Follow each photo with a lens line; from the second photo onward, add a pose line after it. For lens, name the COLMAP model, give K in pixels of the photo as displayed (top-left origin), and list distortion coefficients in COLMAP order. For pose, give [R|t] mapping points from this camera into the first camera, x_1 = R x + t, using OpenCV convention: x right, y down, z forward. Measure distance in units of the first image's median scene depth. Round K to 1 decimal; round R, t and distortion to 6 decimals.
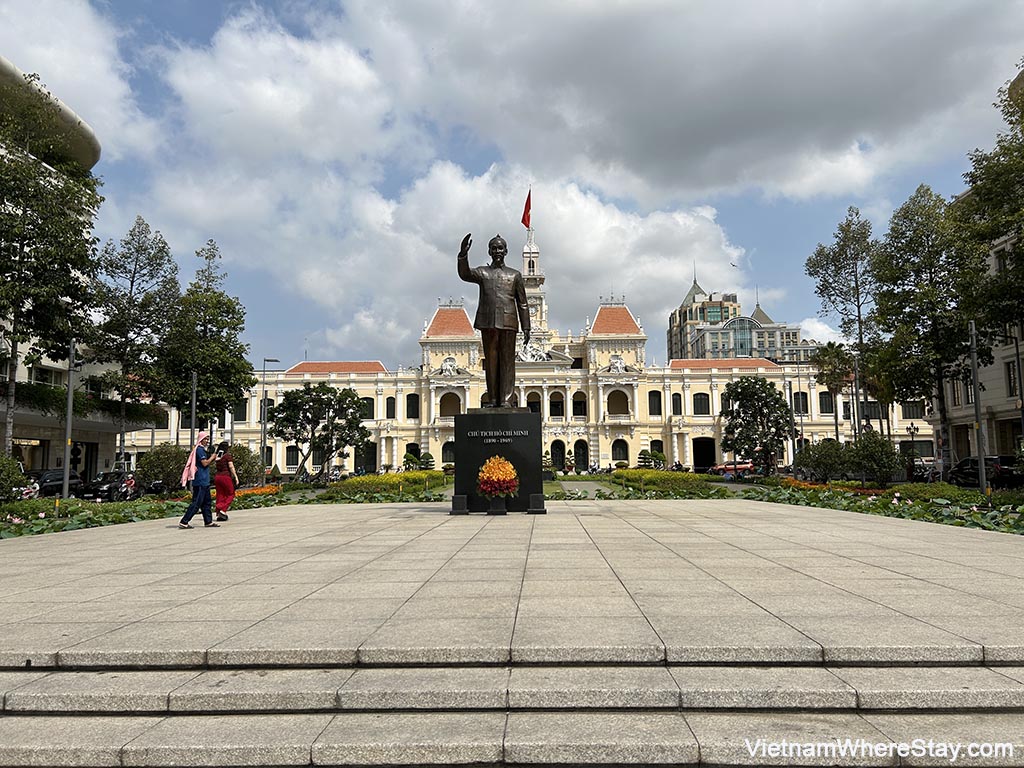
lens RADIAL K [[772.8, 0, 517.6], [0, 772.8, 385.9], [0, 0, 1]] dist [0.010495, -0.002822]
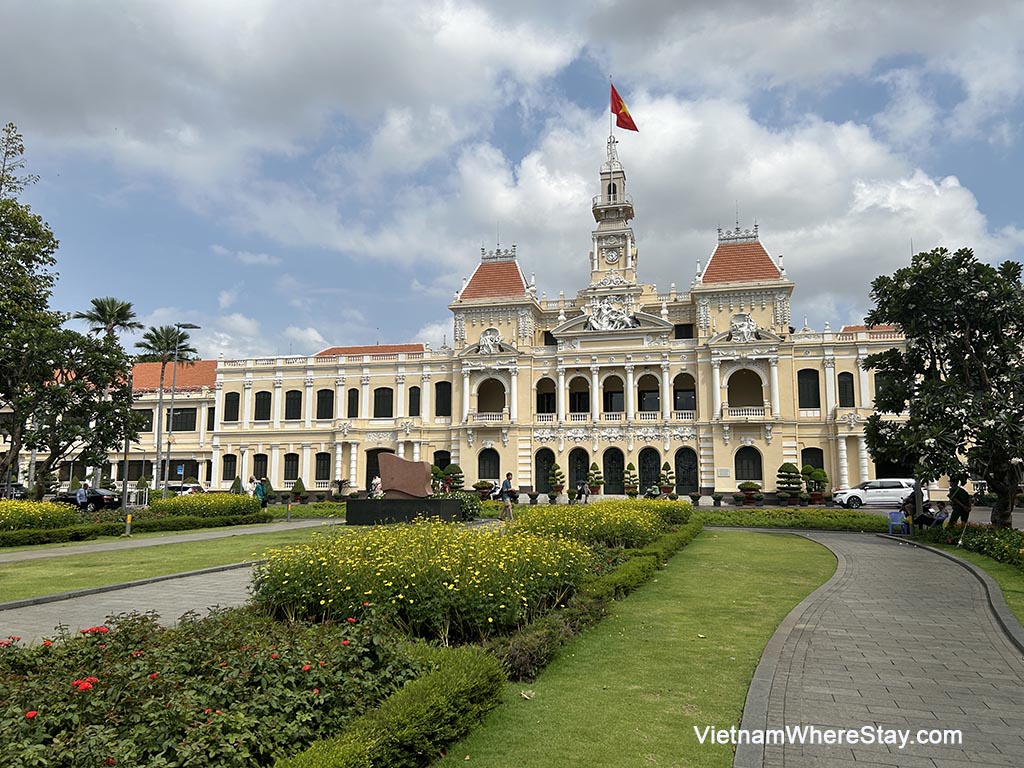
lens RADIAL K [[772.8, 0, 504.6], [0, 772.8, 378.5], [0, 0, 1]] dist [0.010495, -0.002822]
pose [[0.956824, -0.021882, -0.289843, 0.125683], [0.016454, 0.999641, -0.021152, 0.023661], [0.290202, 0.015470, 0.956841, 0.334236]]
